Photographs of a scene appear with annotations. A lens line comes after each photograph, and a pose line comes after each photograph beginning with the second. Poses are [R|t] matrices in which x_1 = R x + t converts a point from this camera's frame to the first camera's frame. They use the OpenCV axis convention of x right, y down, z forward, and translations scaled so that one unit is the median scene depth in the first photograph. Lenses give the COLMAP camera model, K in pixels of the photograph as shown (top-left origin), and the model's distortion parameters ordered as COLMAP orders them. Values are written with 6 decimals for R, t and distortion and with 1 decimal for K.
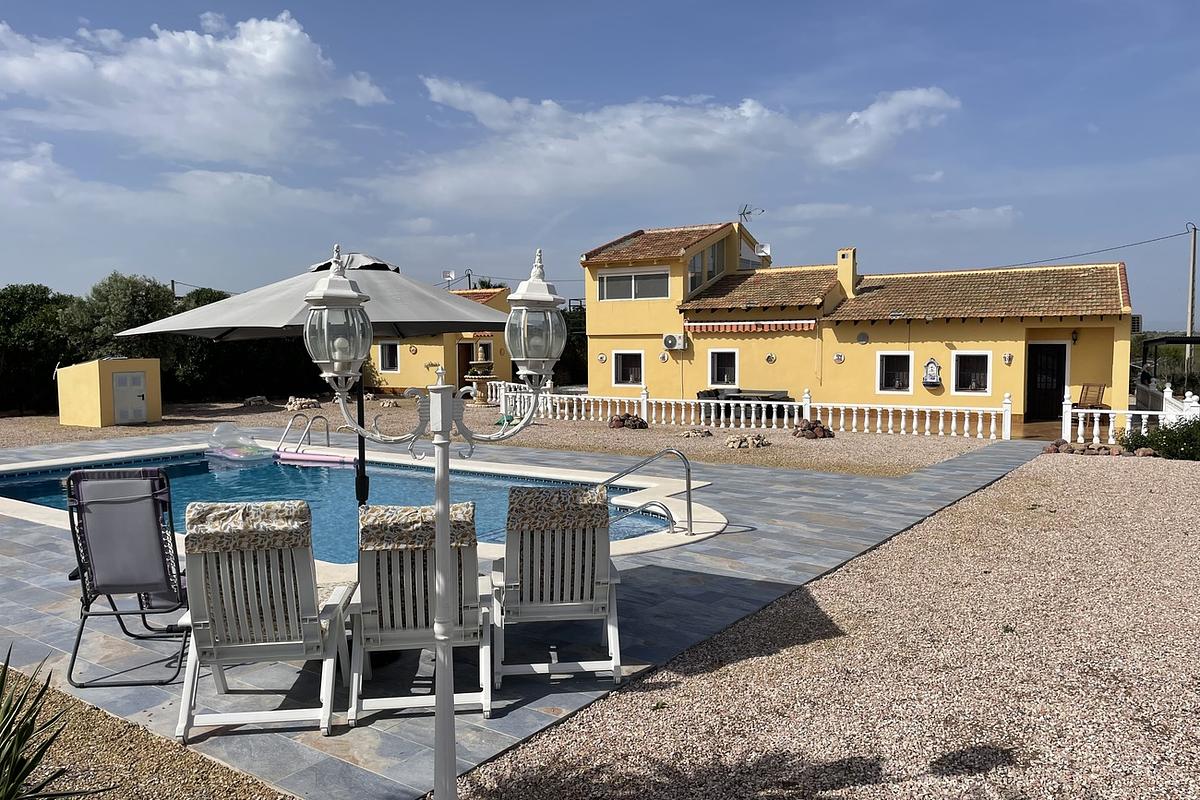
lens RADIAL K [[890.9, 0, 602.9], [0, 890.9, 396.2], [0, 0, 1]] dist [0.085577, -0.119110]
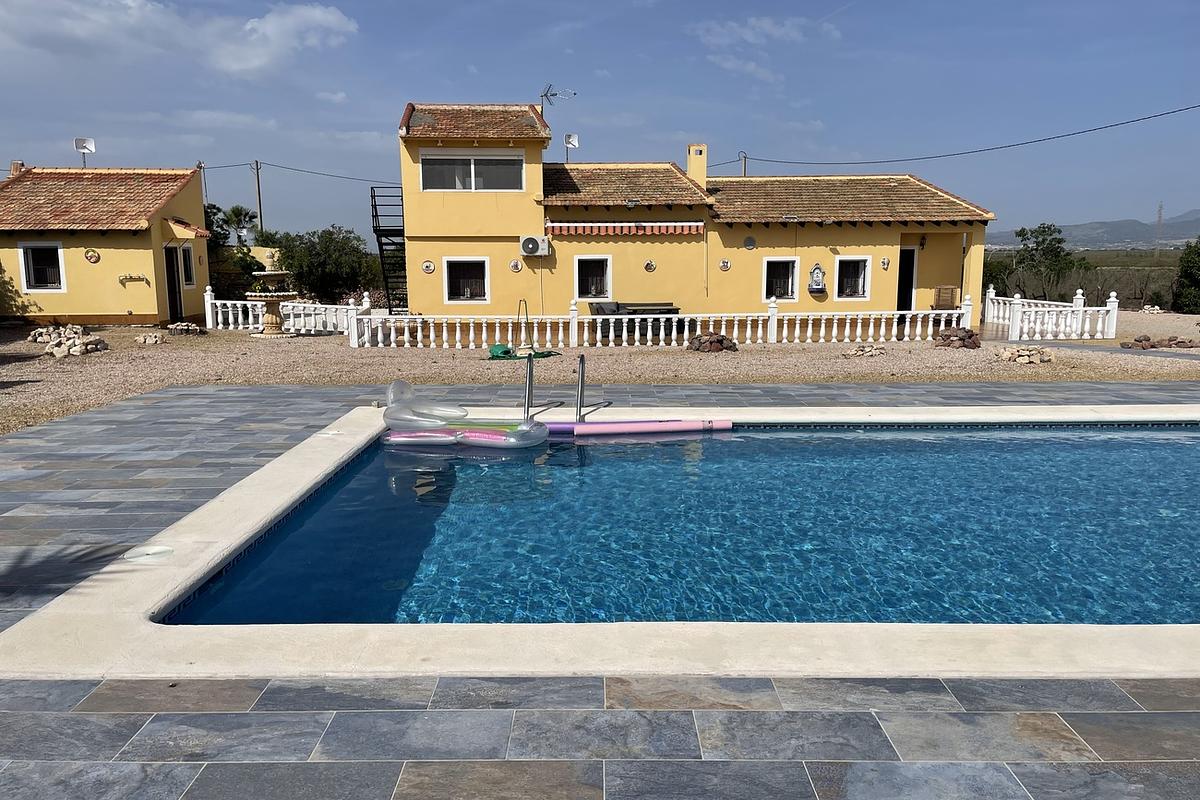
lens RADIAL K [[872.6, 0, 574.4], [0, 872.6, 396.9], [0, 0, 1]] dist [0.083452, -0.104210]
pose [[0.823299, -0.085869, 0.561076, -0.378949], [0.034229, 0.994203, 0.101930, -0.004605], [-0.566575, -0.064713, 0.821465, 0.337214]]
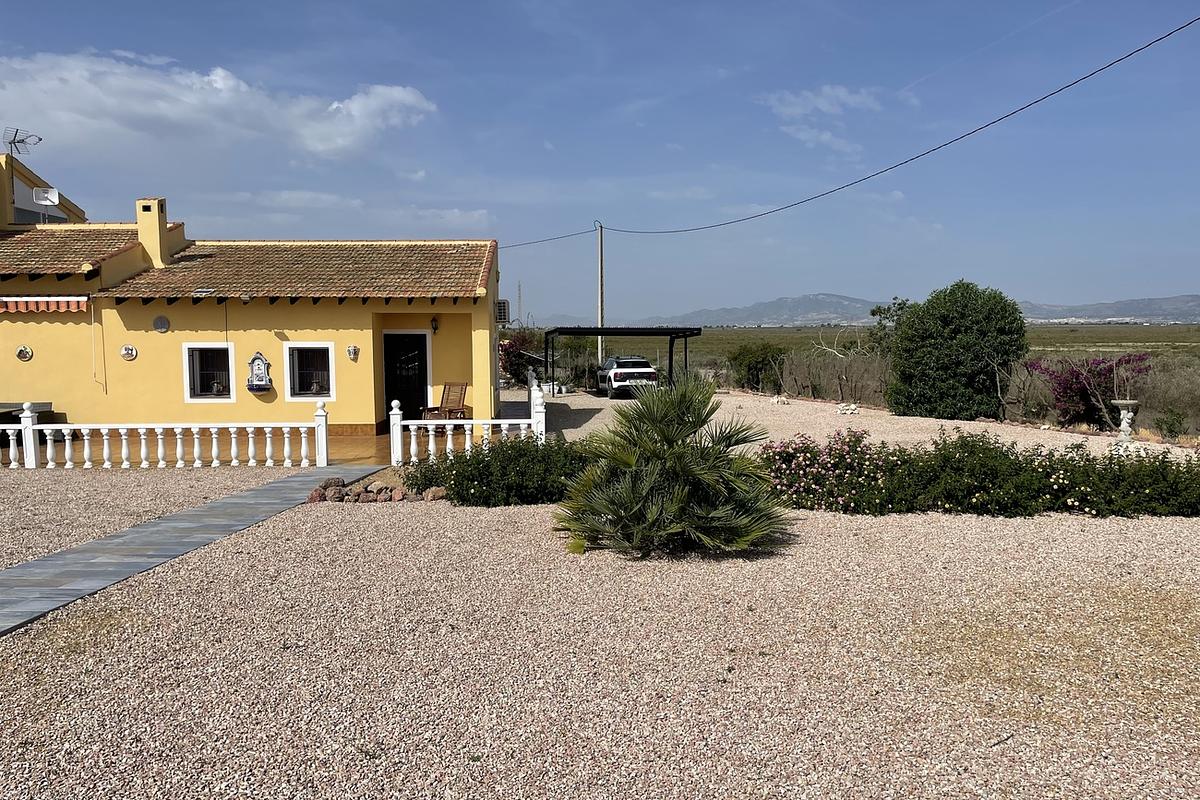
lens RADIAL K [[890.4, 0, 587.1], [0, 890.4, 413.9], [0, 0, 1]] dist [0.095295, -0.118715]
pose [[0.861729, -0.044155, 0.505444, 0.212128], [0.029662, 0.998886, 0.036690, -0.010504], [-0.506502, -0.016624, 0.862079, 0.218027]]
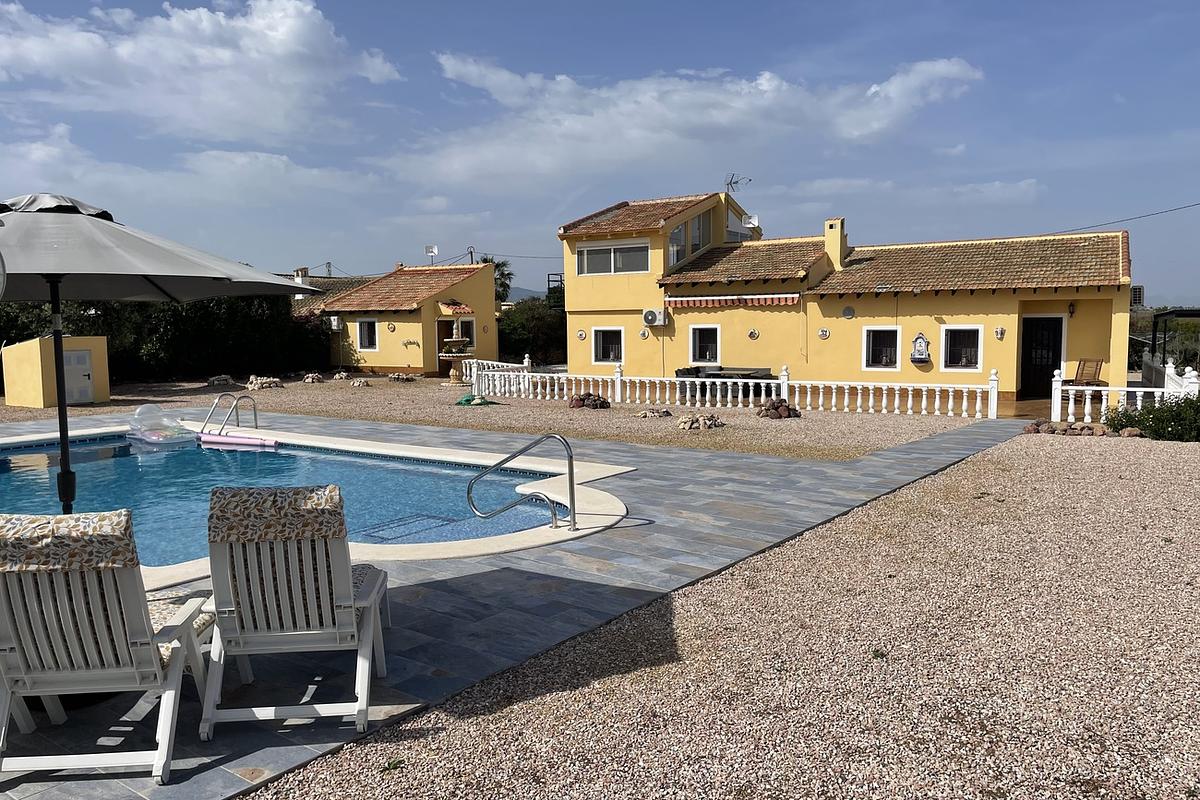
lens RADIAL K [[891.9, 0, 600.0], [0, 891.9, 400.0], [0, 0, 1]] dist [0.086847, -0.120944]
pose [[0.999771, -0.002865, -0.021187, 0.044894], [0.003458, 0.999602, 0.028001, 0.000611], [0.021098, -0.028068, 0.999383, 0.038086]]
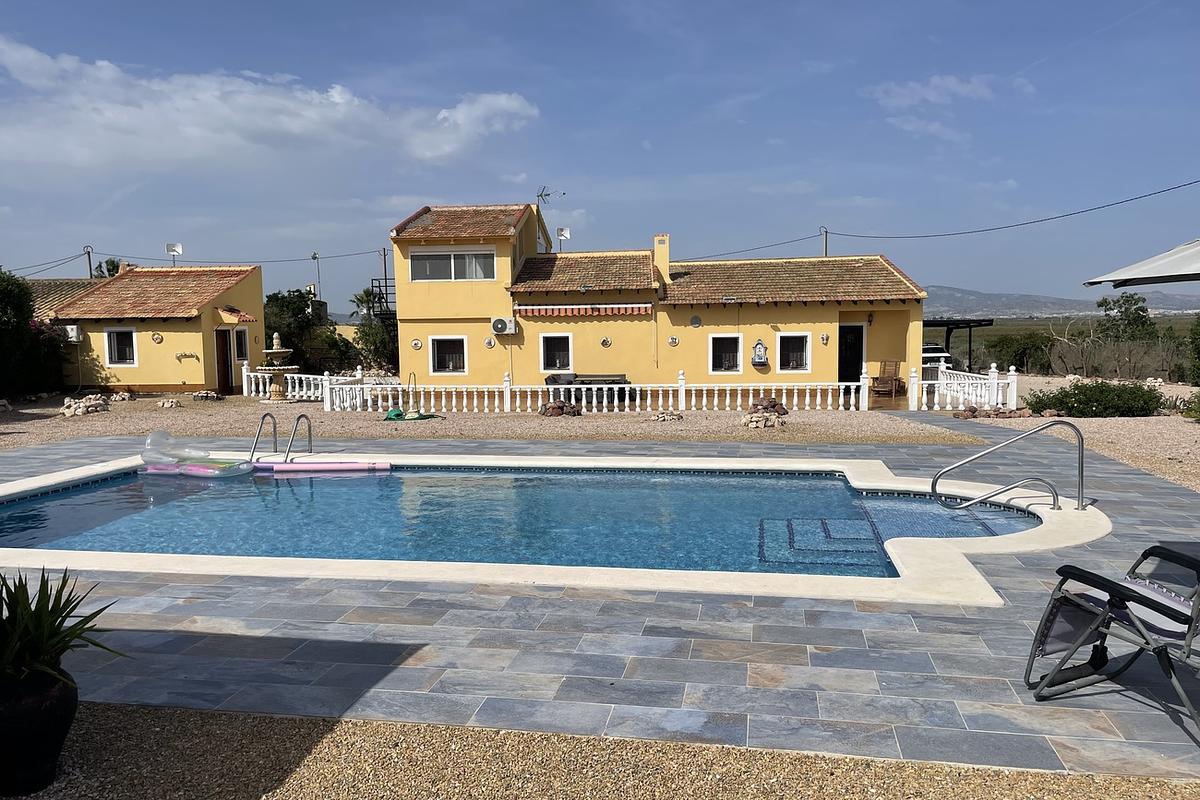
lens RADIAL K [[879.9, 0, 585.0], [0, 879.9, 398.7], [0, 0, 1]] dist [0.093968, -0.125345]
pose [[0.912239, -0.038586, 0.407837, -0.245300], [0.032893, 0.999239, 0.020966, -0.000511], [-0.408335, -0.005711, 0.912814, 0.113299]]
